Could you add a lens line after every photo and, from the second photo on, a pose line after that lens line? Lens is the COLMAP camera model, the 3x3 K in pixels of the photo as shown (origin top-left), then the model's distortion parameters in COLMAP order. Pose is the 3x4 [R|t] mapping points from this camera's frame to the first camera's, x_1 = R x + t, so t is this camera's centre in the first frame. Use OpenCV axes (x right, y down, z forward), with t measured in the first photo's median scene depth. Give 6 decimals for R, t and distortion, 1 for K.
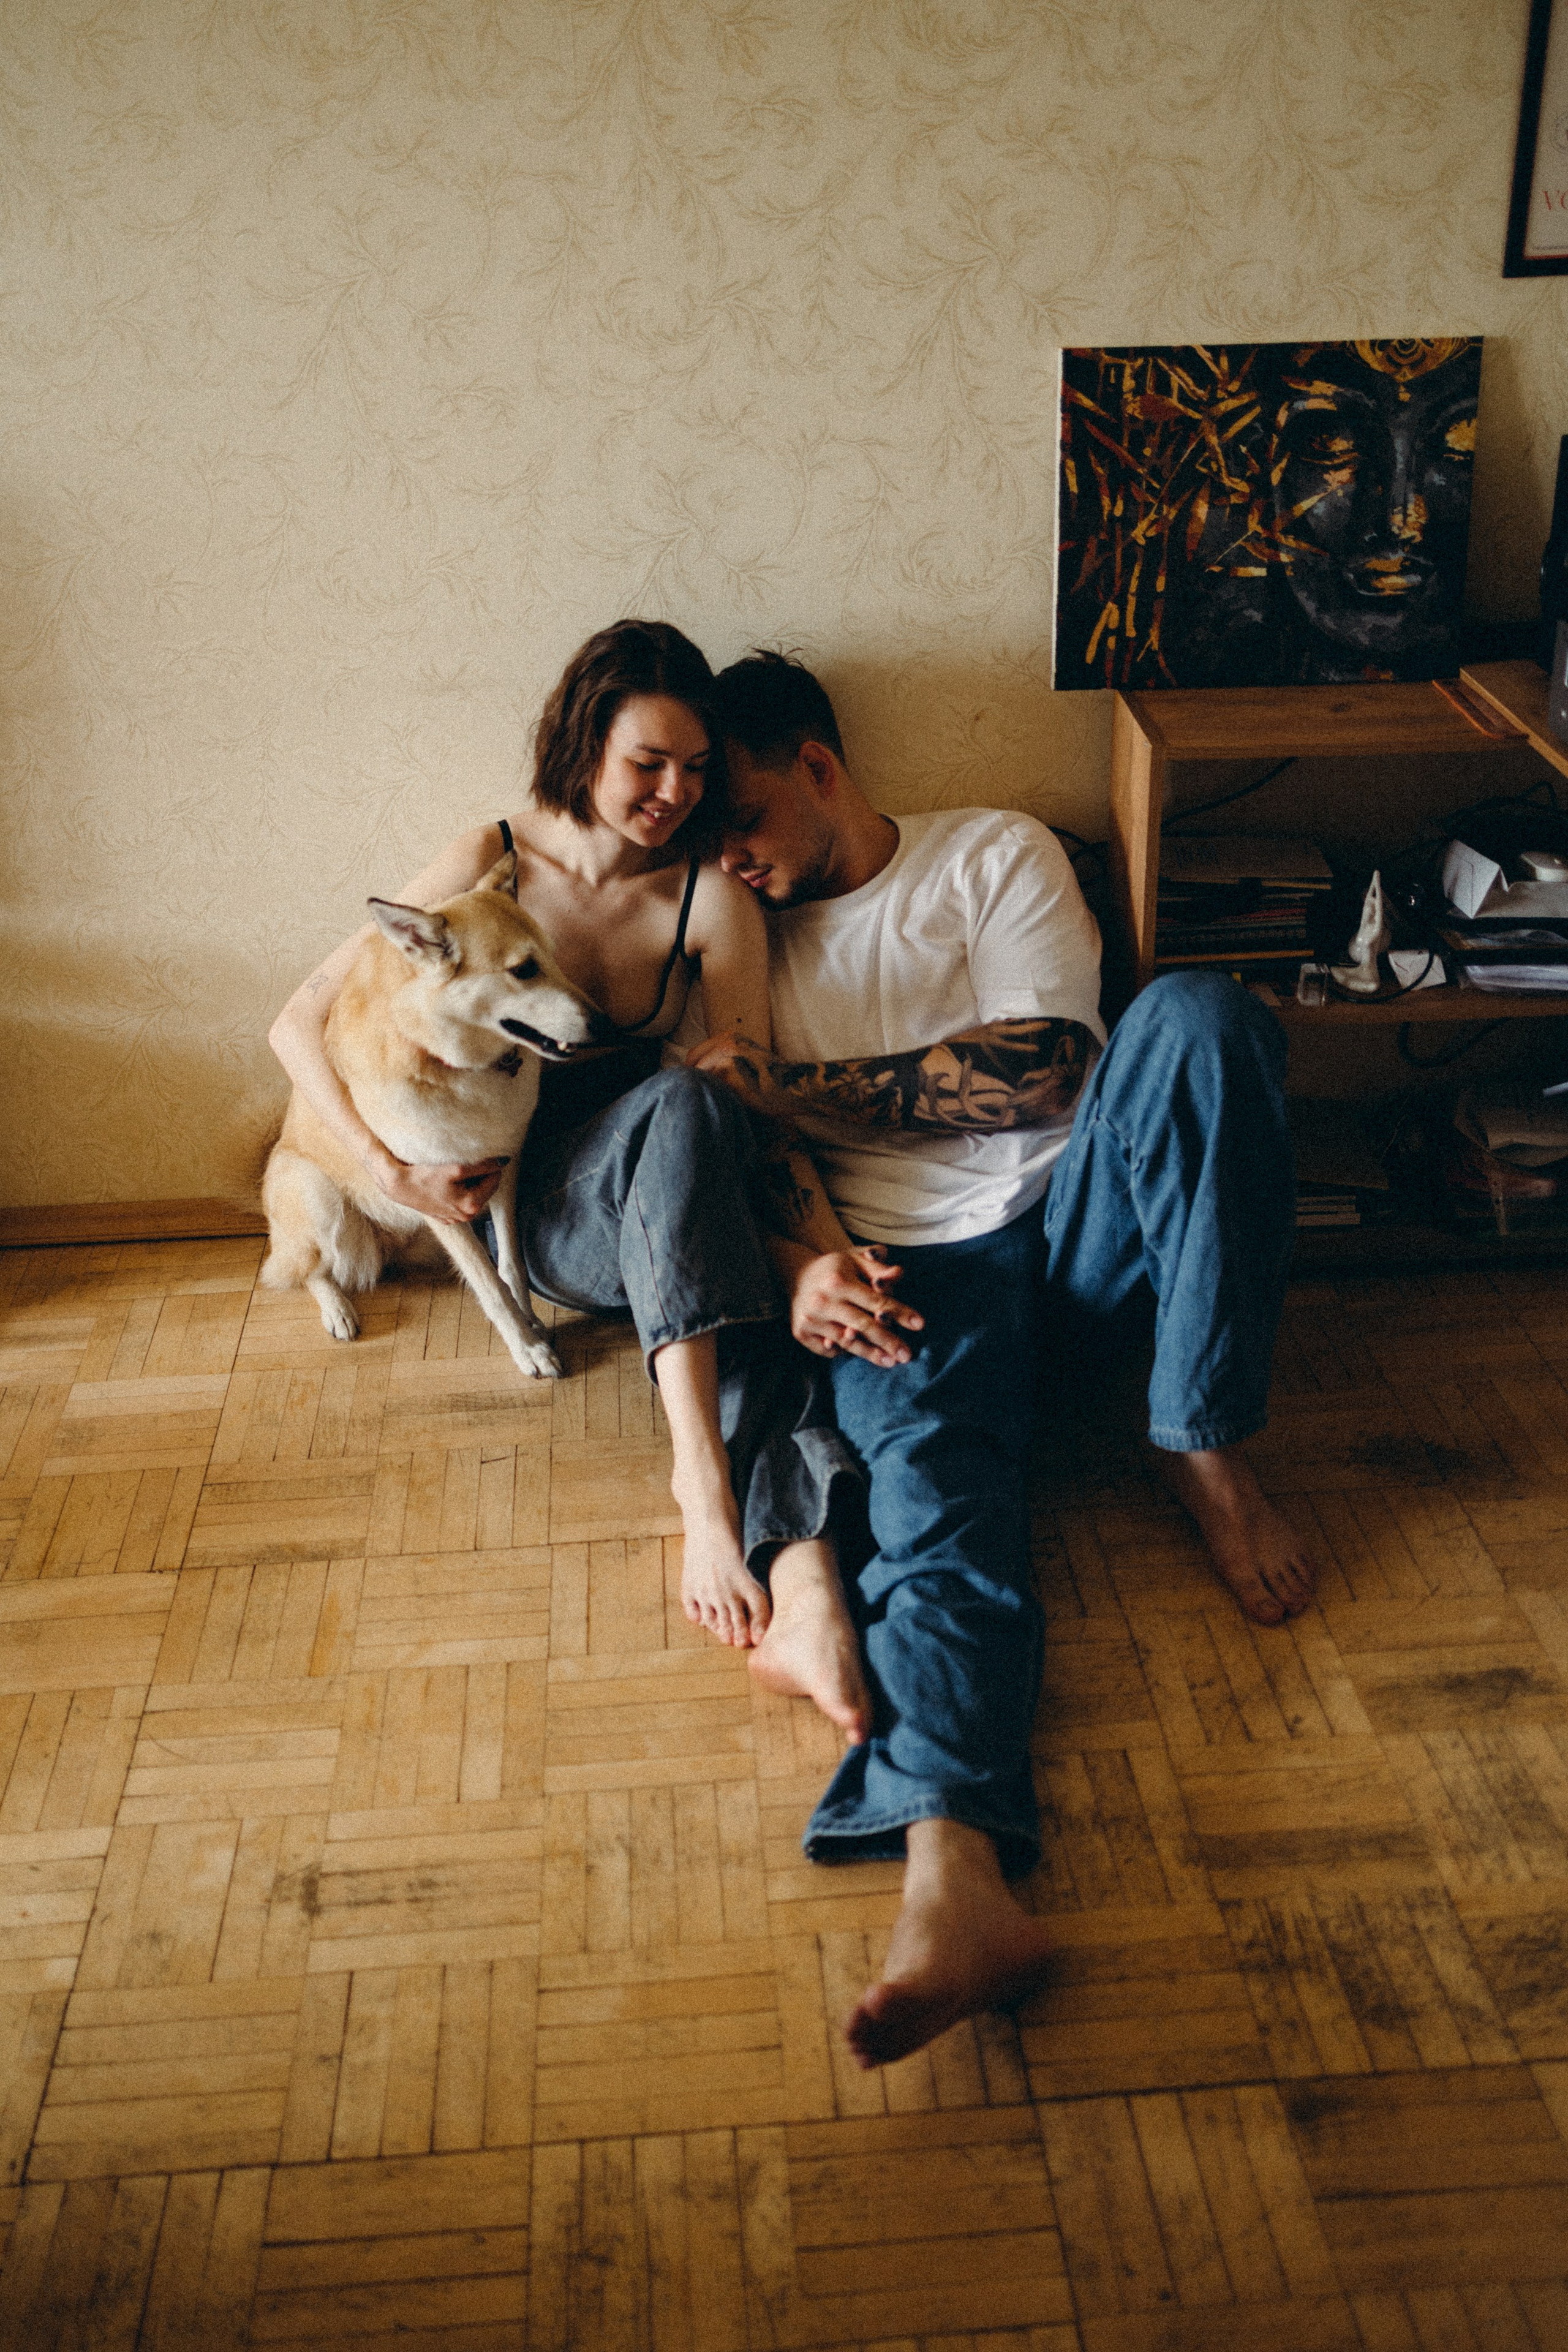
lens RADIAL K [[2345.5, 0, 766.3], [0, 2345.5, 1172.7], [0, 0, 1]] dist [0.008046, 0.000000]
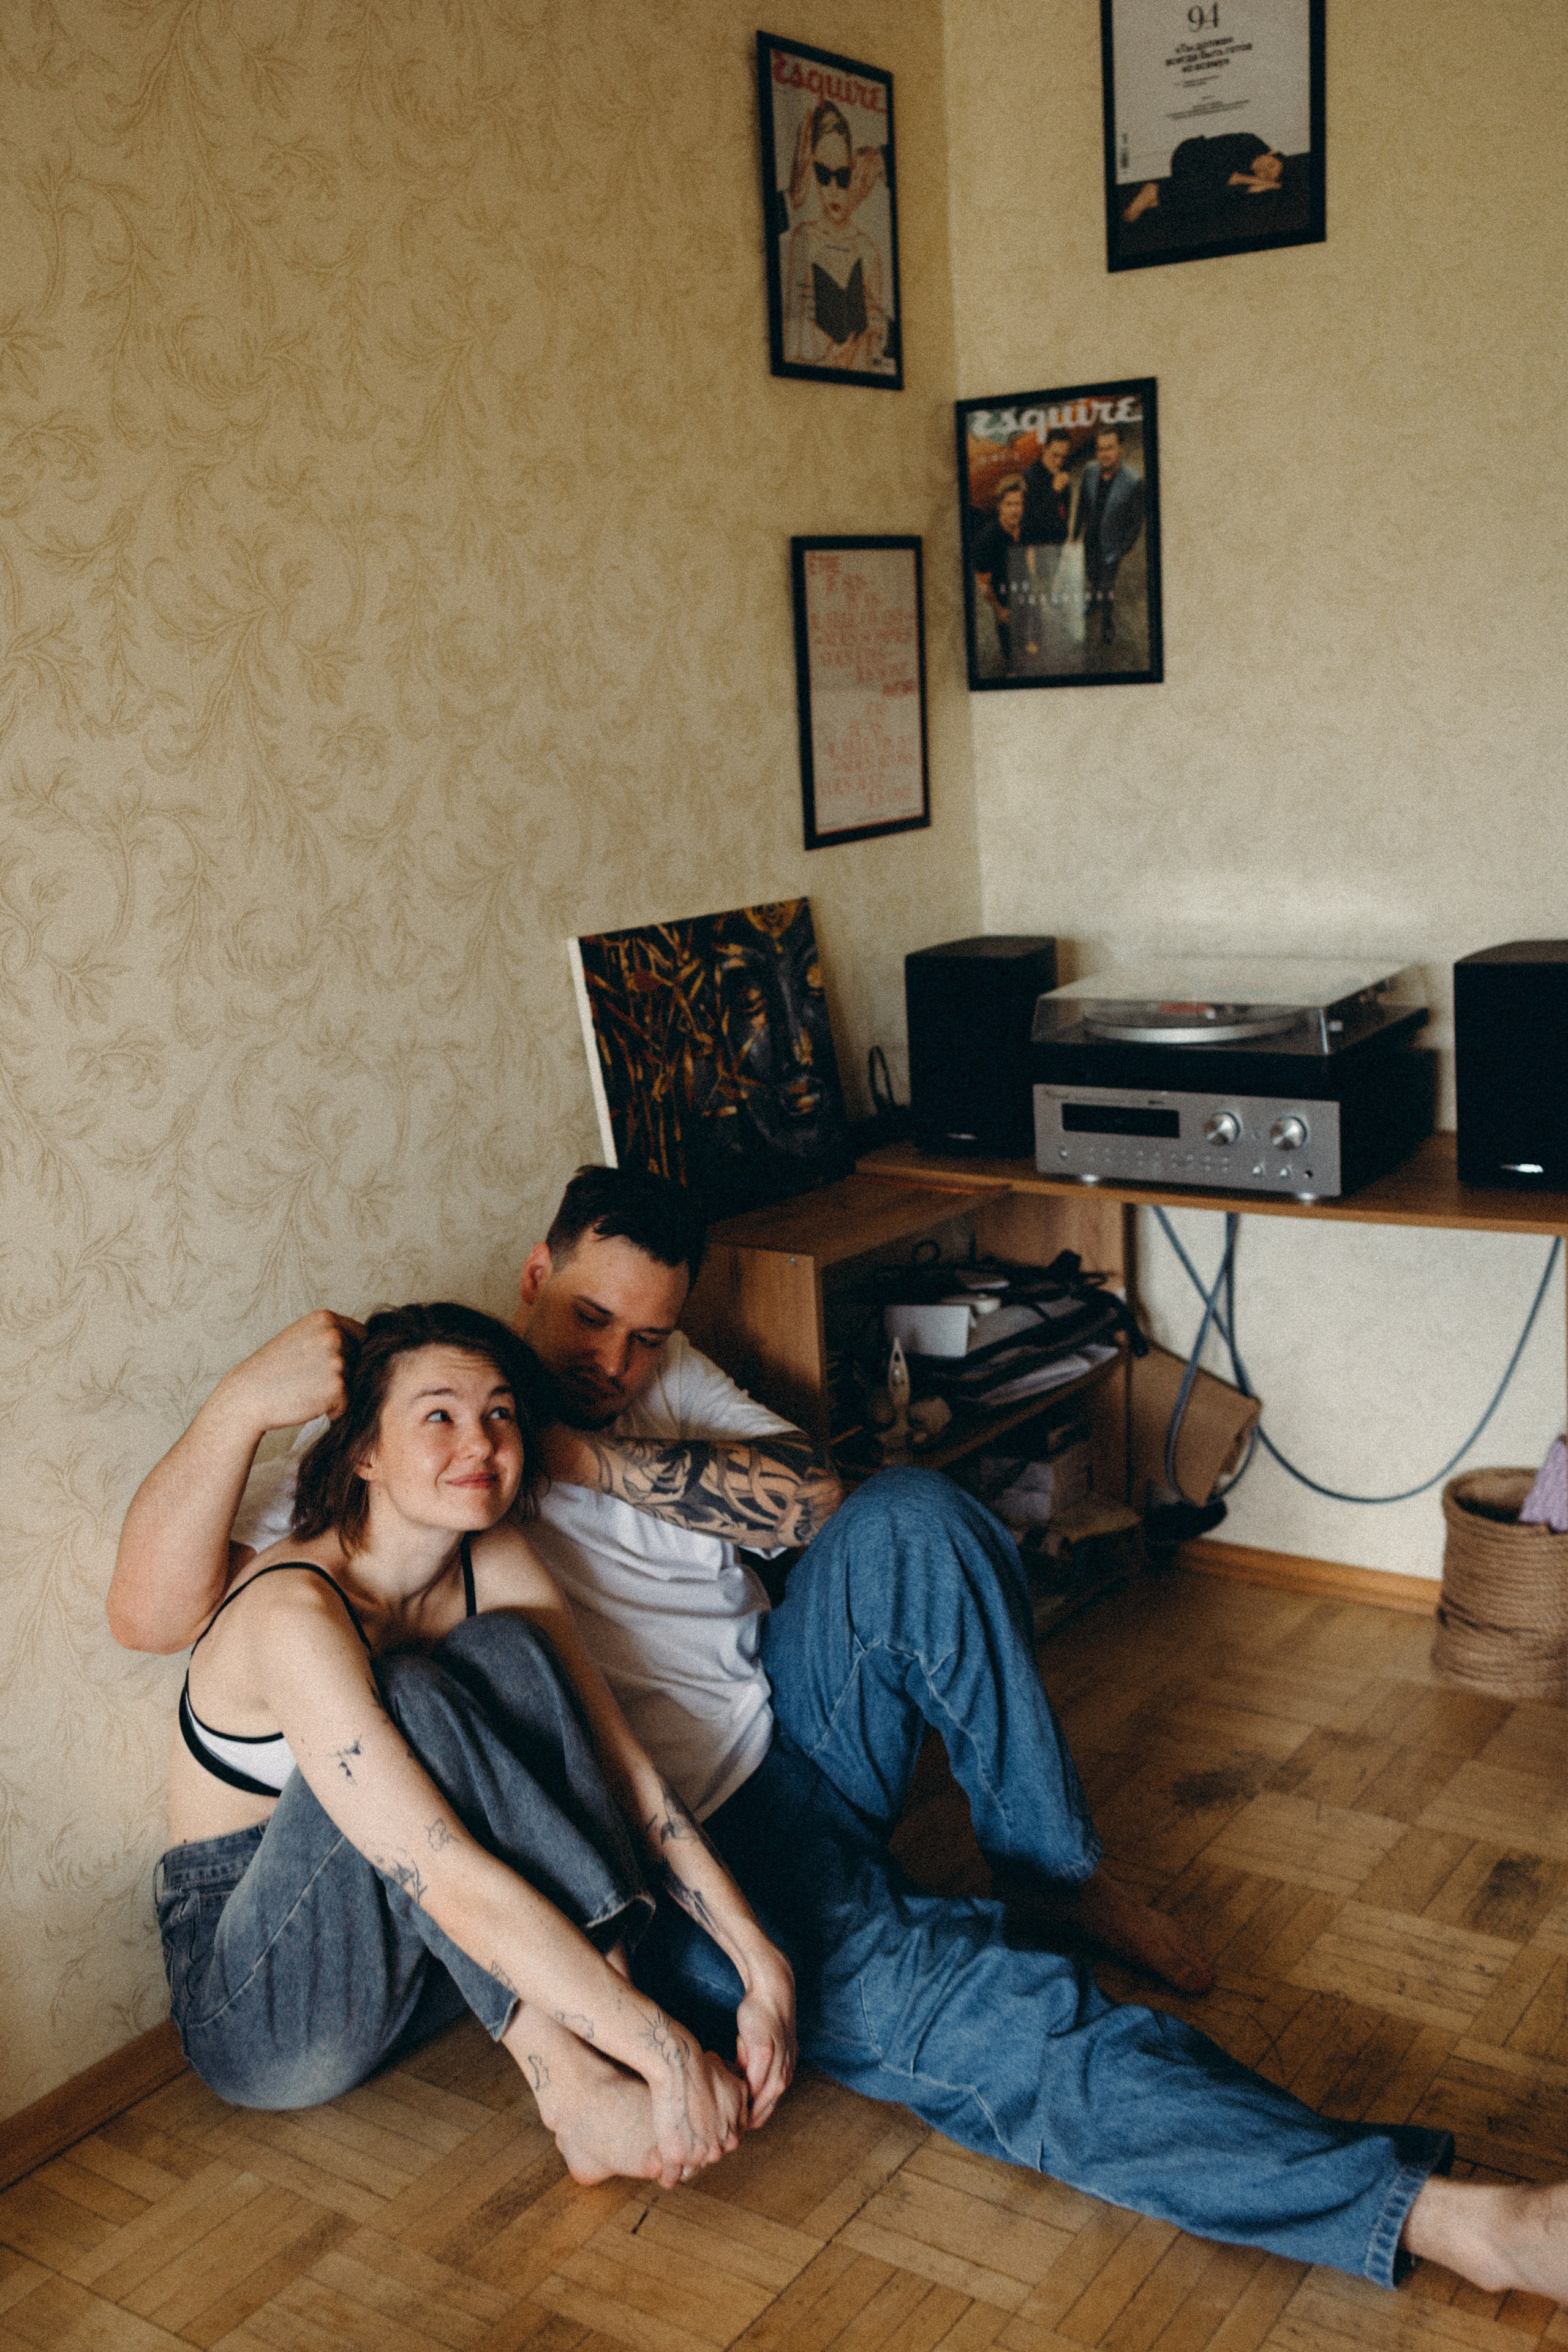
lens RADIAL K [[2345.5, 0, 783.4], [0, 2345.5, 1164.1], [0, 0, 1]] dist [0.008046, 0.000000]
pose [[0.617281, -0.168950, 0.768388, -0.641645], [0.392383, 0.912641, -0.114551, -0.099329], [-0.681909, 0.372213, 0.629649, 0.305923]]
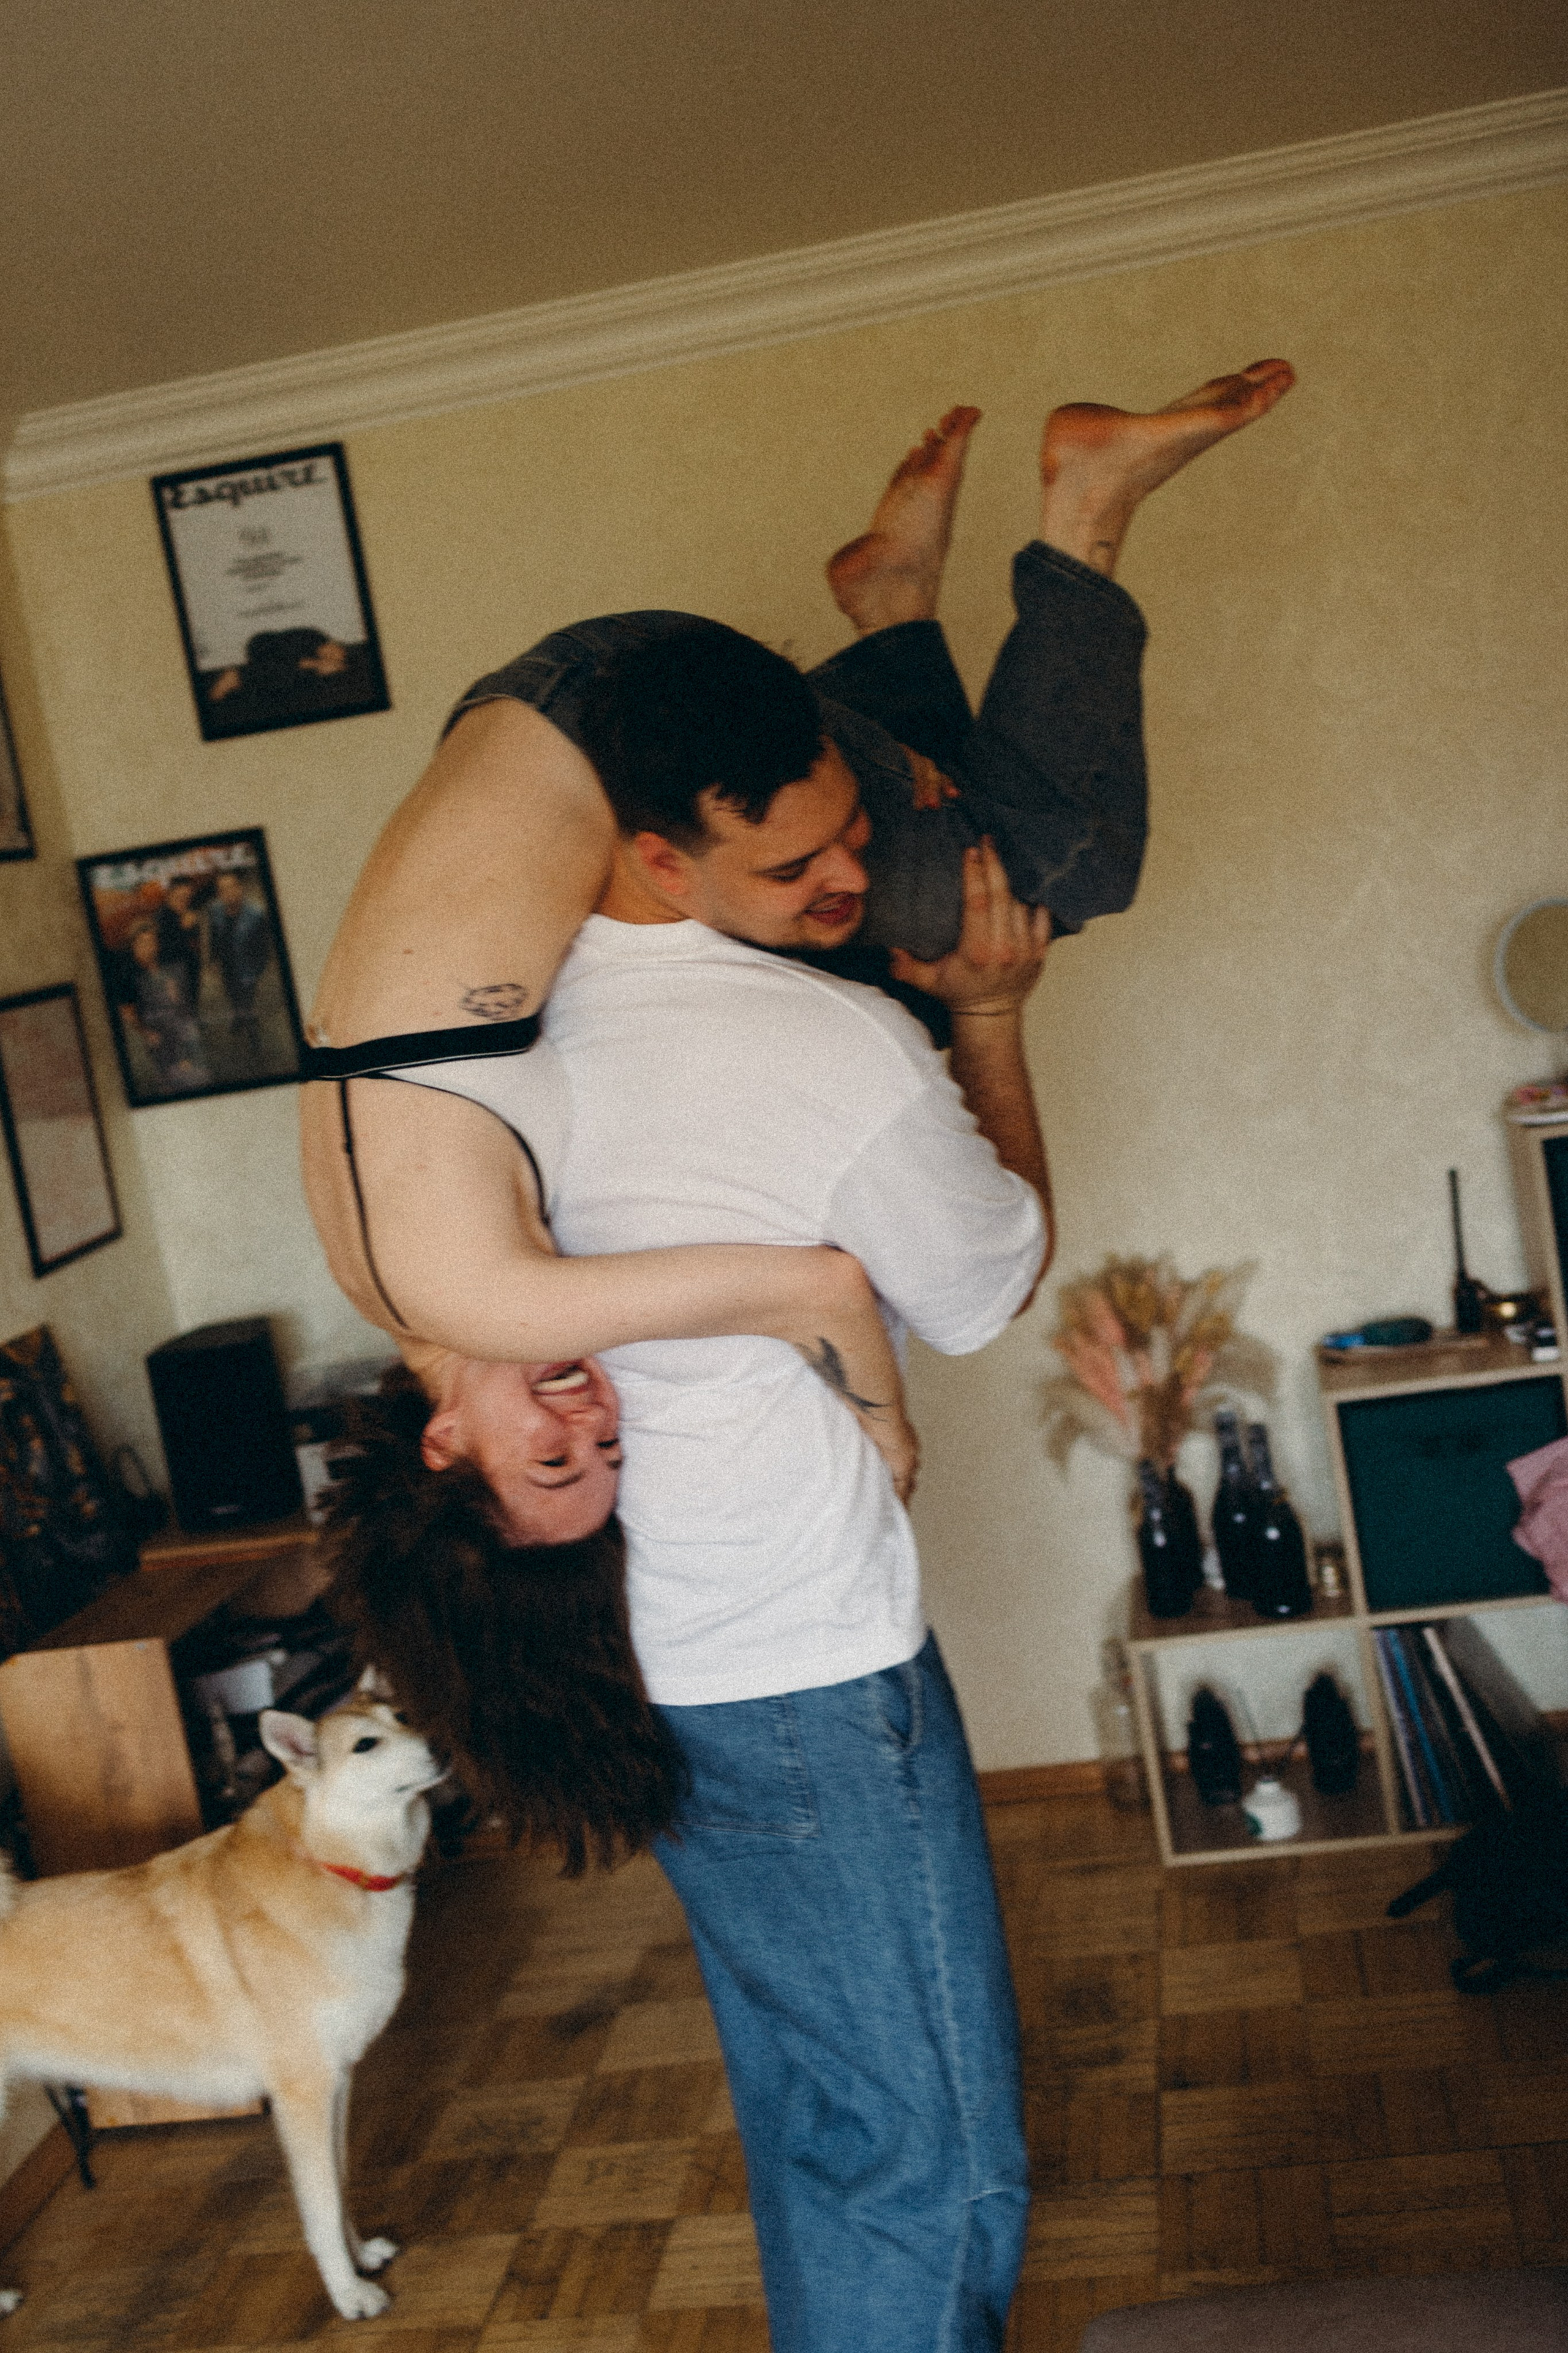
lens RADIAL K [[2665.1, 0, 769.1], [0, 2665.1, 1159.4], [0, 0, 1]] dist [0.006992, 0.000000]
pose [[0.212738, -0.135416, 0.967680, -1.020038], [0.589167, 0.807843, -0.016476, -0.168686], [-0.779503, 0.573631, 0.251642, 0.265743]]
